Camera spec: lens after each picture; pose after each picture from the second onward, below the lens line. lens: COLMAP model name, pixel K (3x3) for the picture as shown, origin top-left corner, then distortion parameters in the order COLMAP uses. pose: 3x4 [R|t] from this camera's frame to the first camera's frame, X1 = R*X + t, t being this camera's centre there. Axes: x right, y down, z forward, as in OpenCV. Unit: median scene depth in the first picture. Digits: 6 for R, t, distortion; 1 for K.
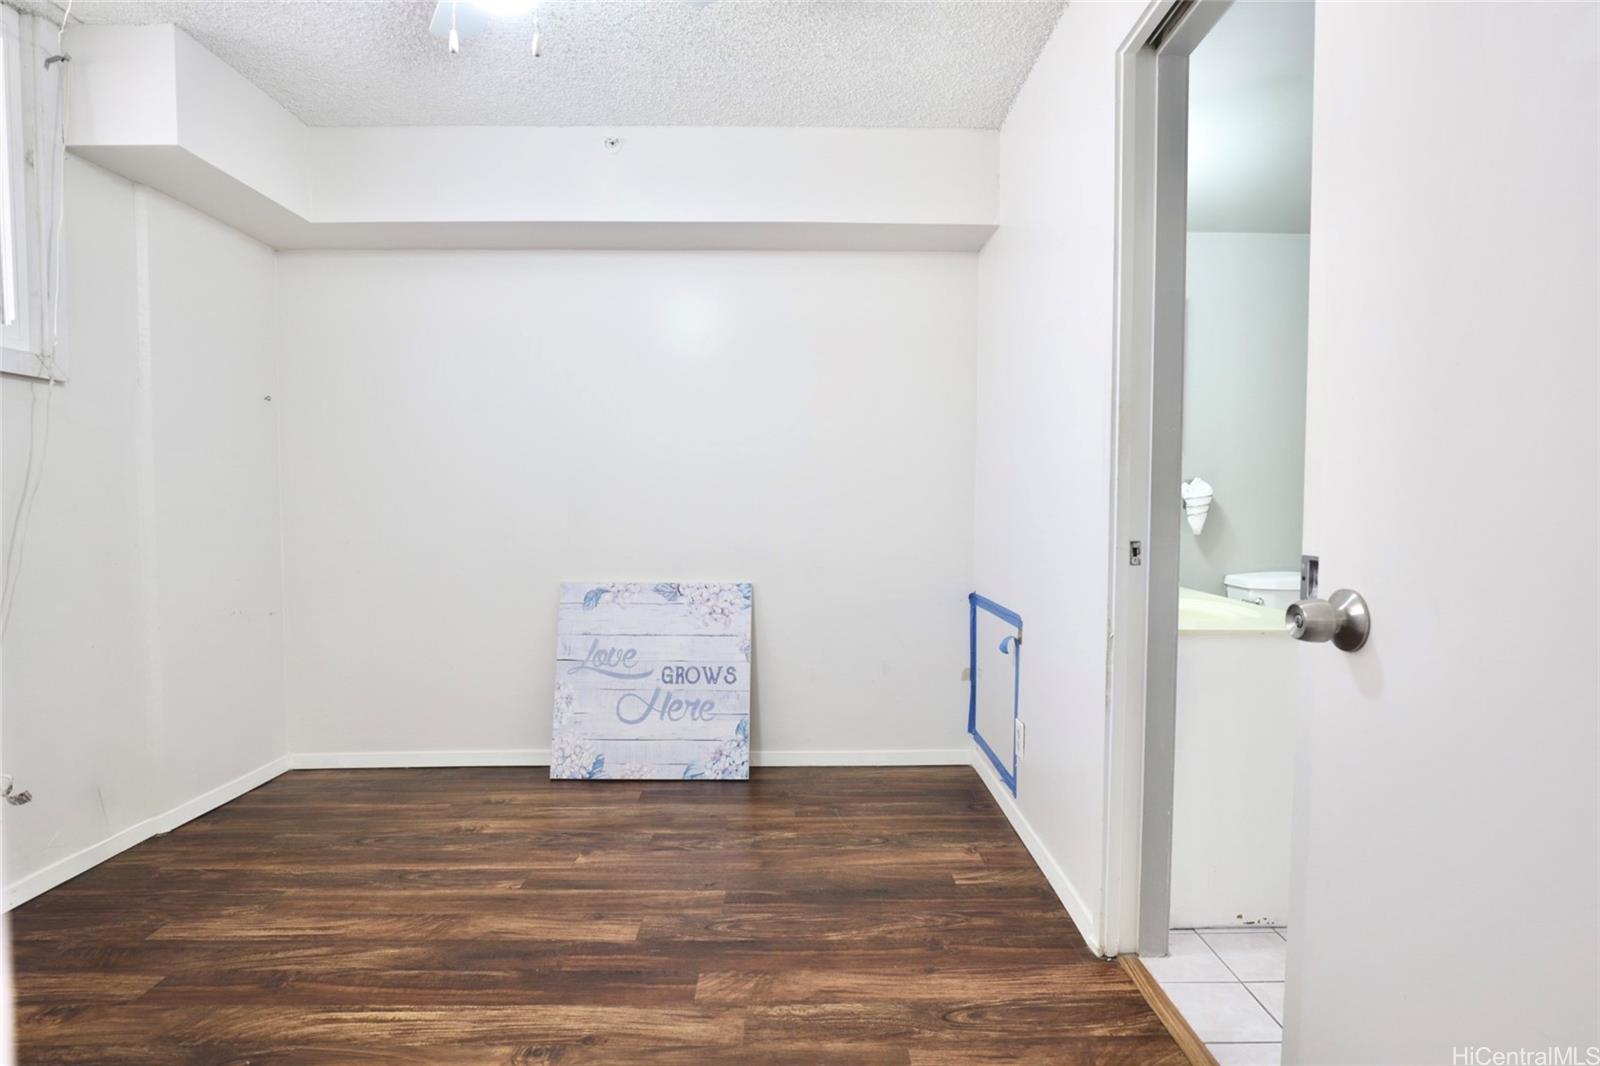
lens RADIAL K [[800.1, 0, 805.4], [0, 800.1, 532.3], [0, 0, 1]] dist [-0.009837, 0.004869]
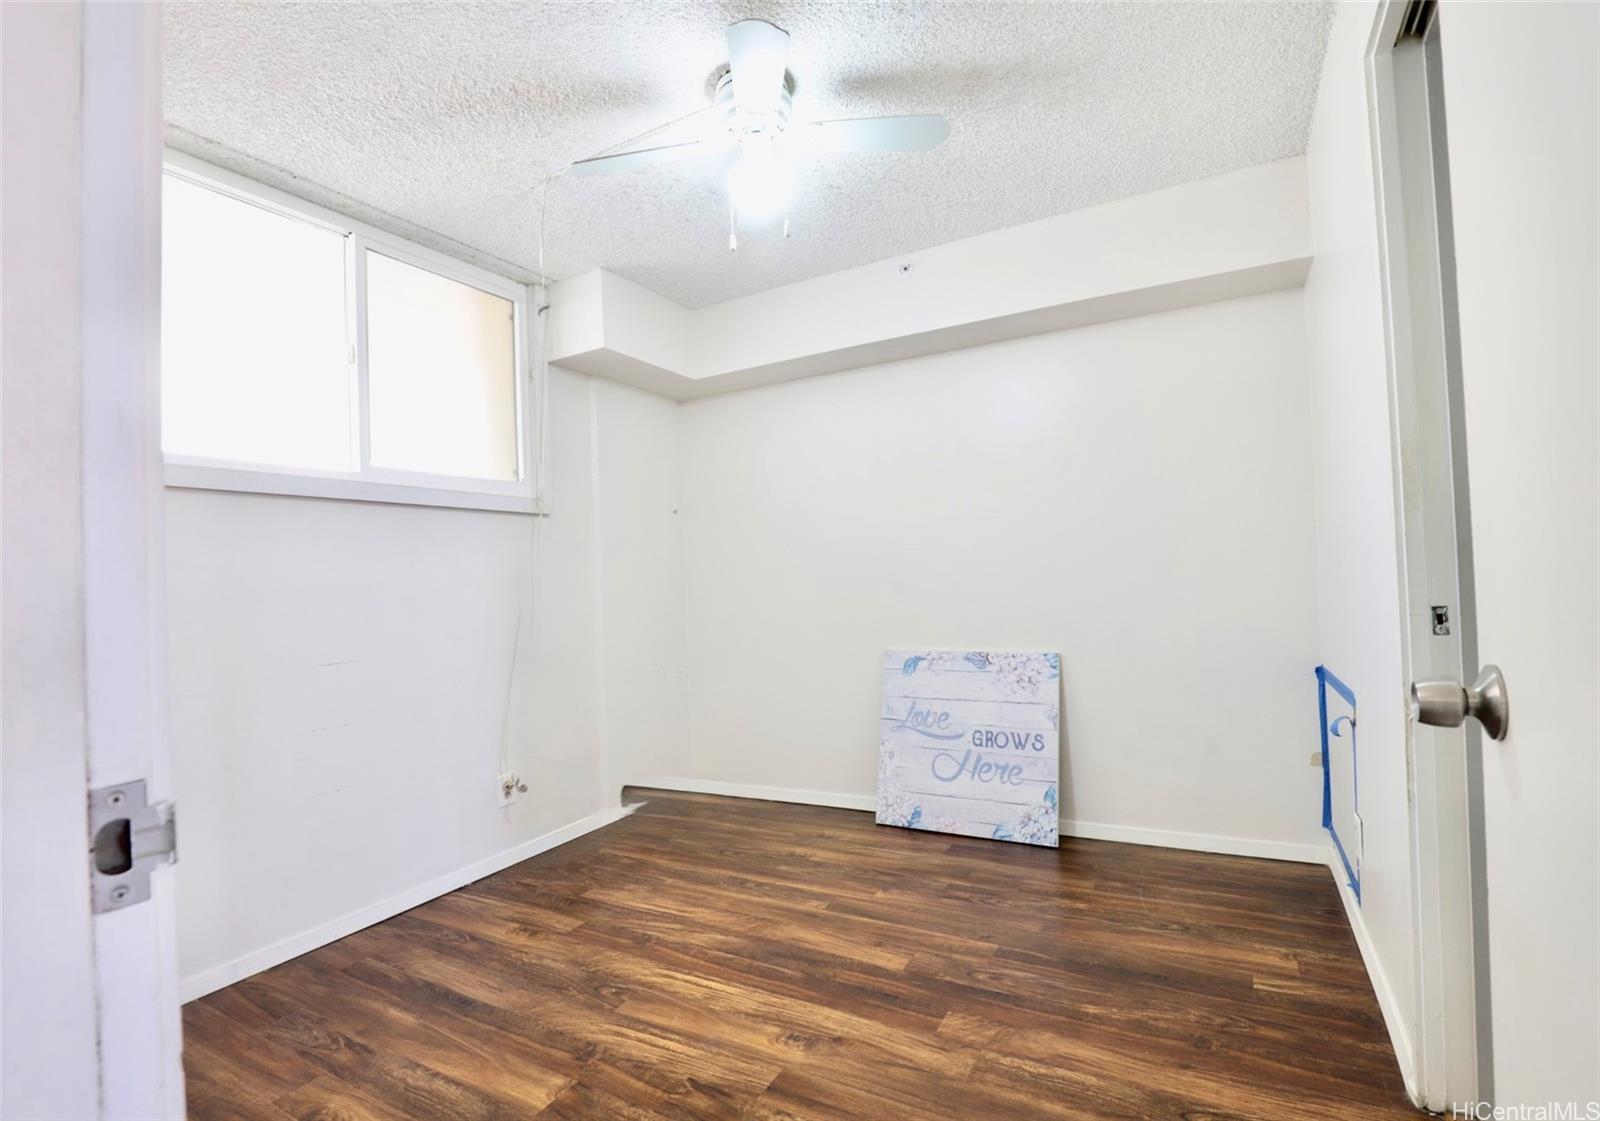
lens RADIAL K [[766.2, 0, 797.1], [0, 766.2, 563.9], [0, 0, 1]] dist [-0.013126, 0.003398]
pose [[0.867802, -0.046946, -0.494688, 0.197947], [0.021434, 0.998137, -0.057122, -0.001932], [0.496448, 0.038967, 0.867191, -0.026338]]
